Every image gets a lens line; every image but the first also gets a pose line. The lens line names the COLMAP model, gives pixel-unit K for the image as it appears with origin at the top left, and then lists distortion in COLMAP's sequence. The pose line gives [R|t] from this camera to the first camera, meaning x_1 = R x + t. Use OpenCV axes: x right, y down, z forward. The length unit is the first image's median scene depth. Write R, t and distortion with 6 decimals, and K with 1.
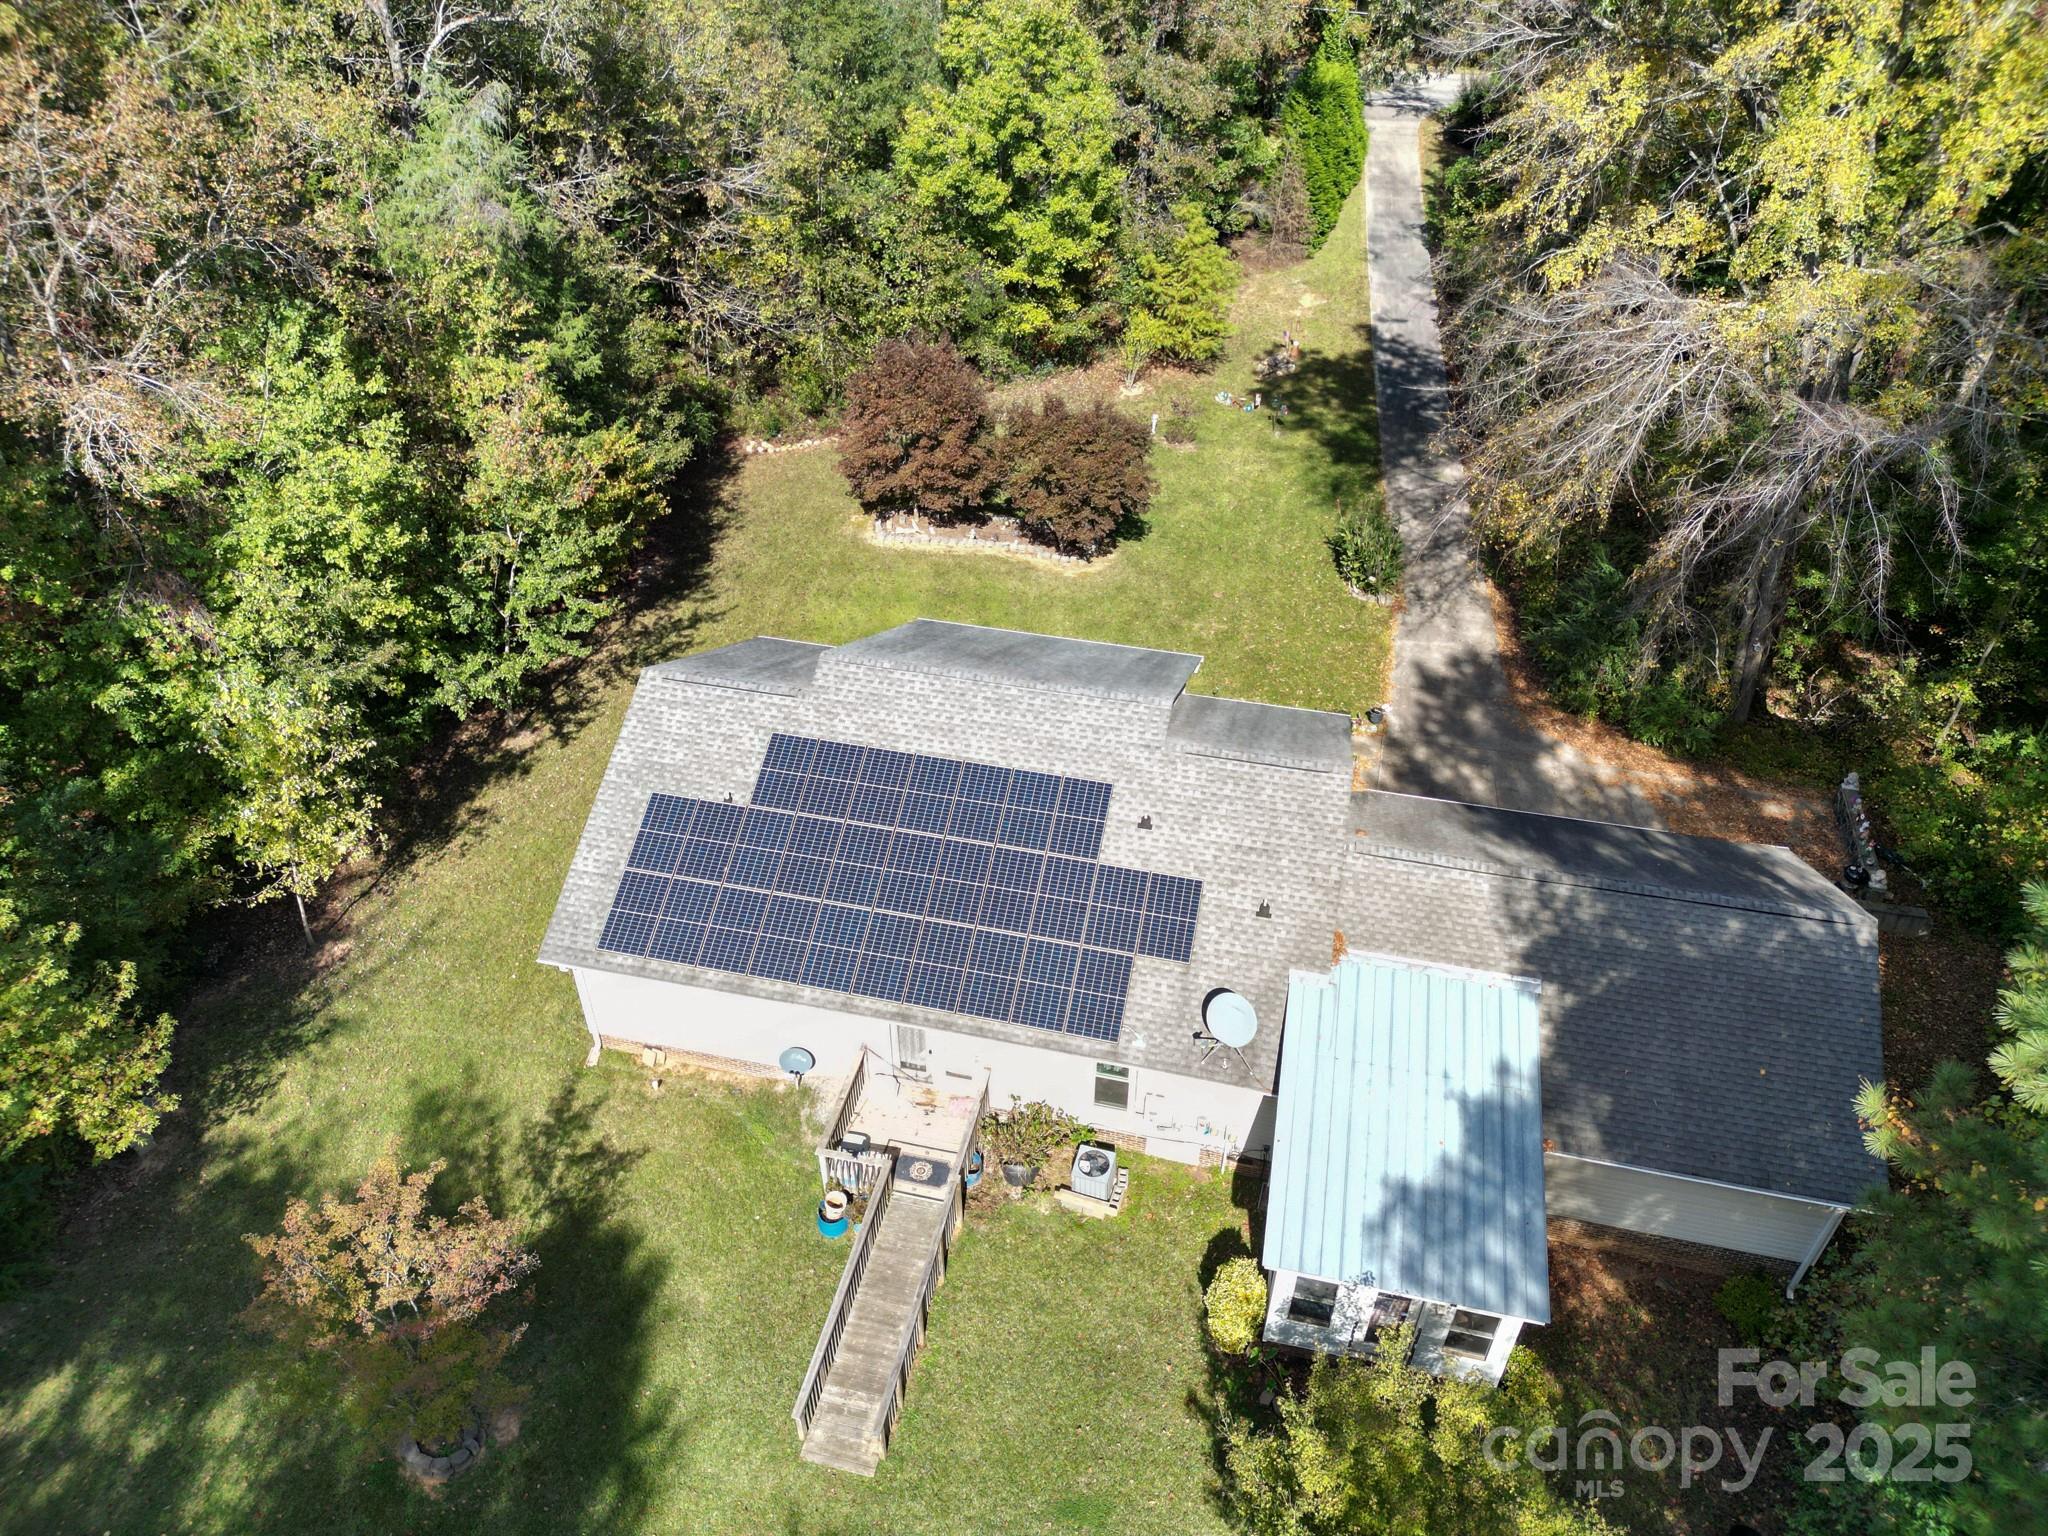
lens RADIAL K [[1454.3, 0, 1015.6], [0, 1454.3, 734.3], [0, 0, 1]] dist [0.063578, -0.000903]
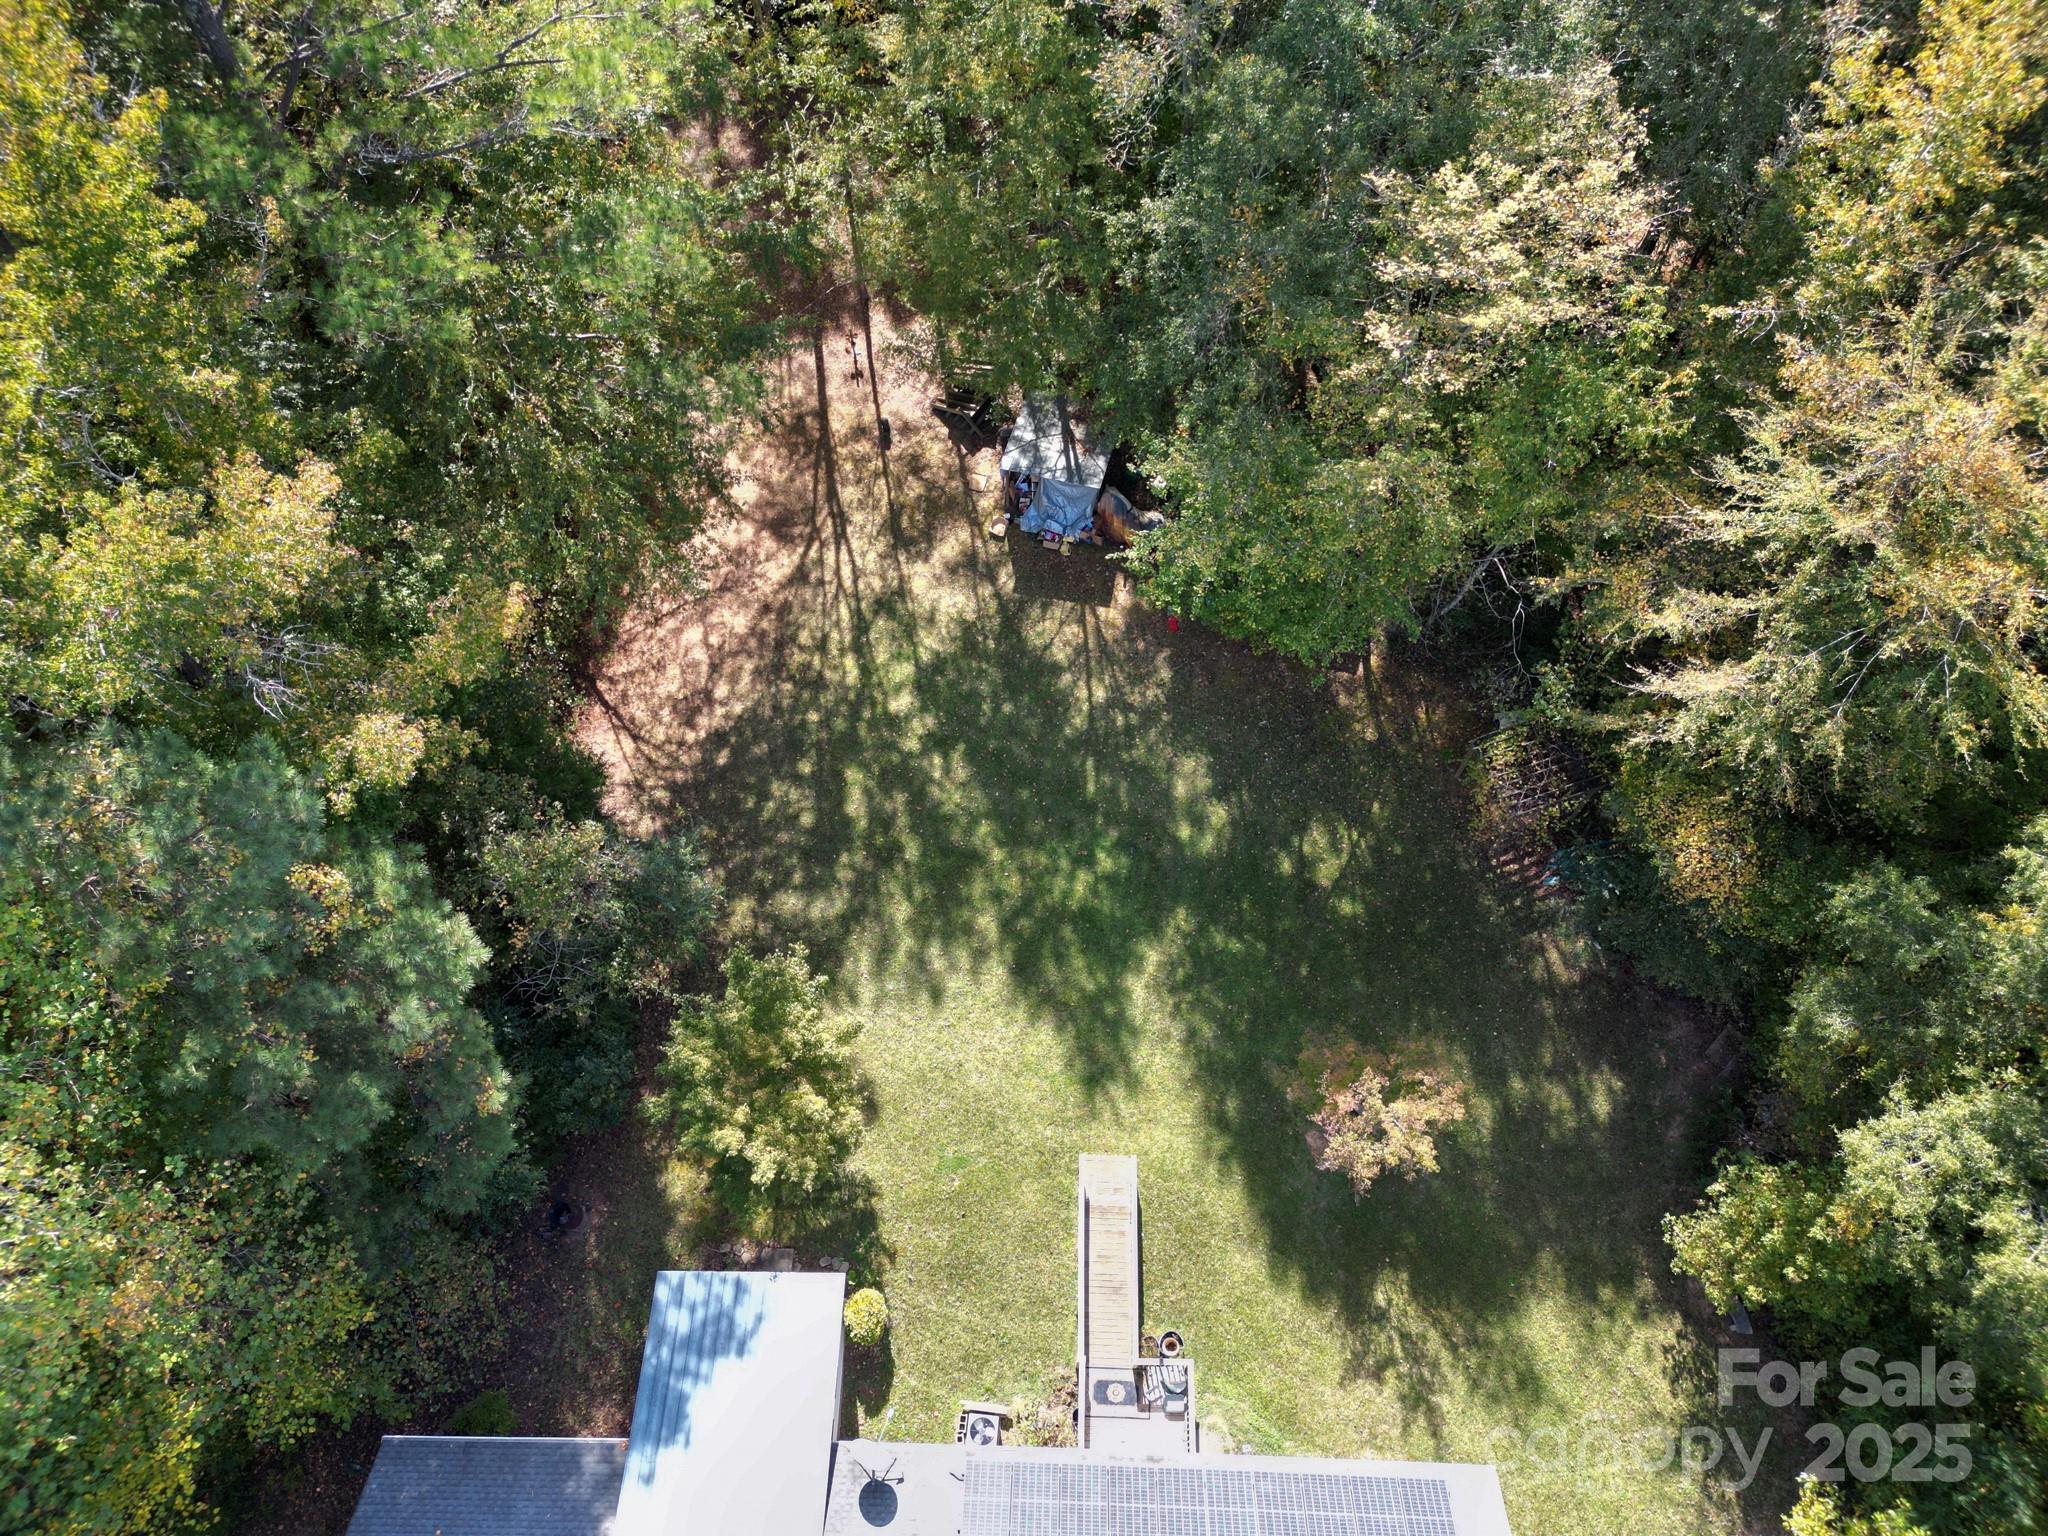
lens RADIAL K [[1433.1, 0, 1024.0], [0, 1433.1, 768.0], [0, 0, 1]] dist [0.094428, -0.112576]
pose [[-0.979196, 0.178860, -0.095834, 0.024749], [-0.122496, -0.144523, 0.981890, -0.579079], [0.161771, 0.973202, 0.163426, 0.179491]]
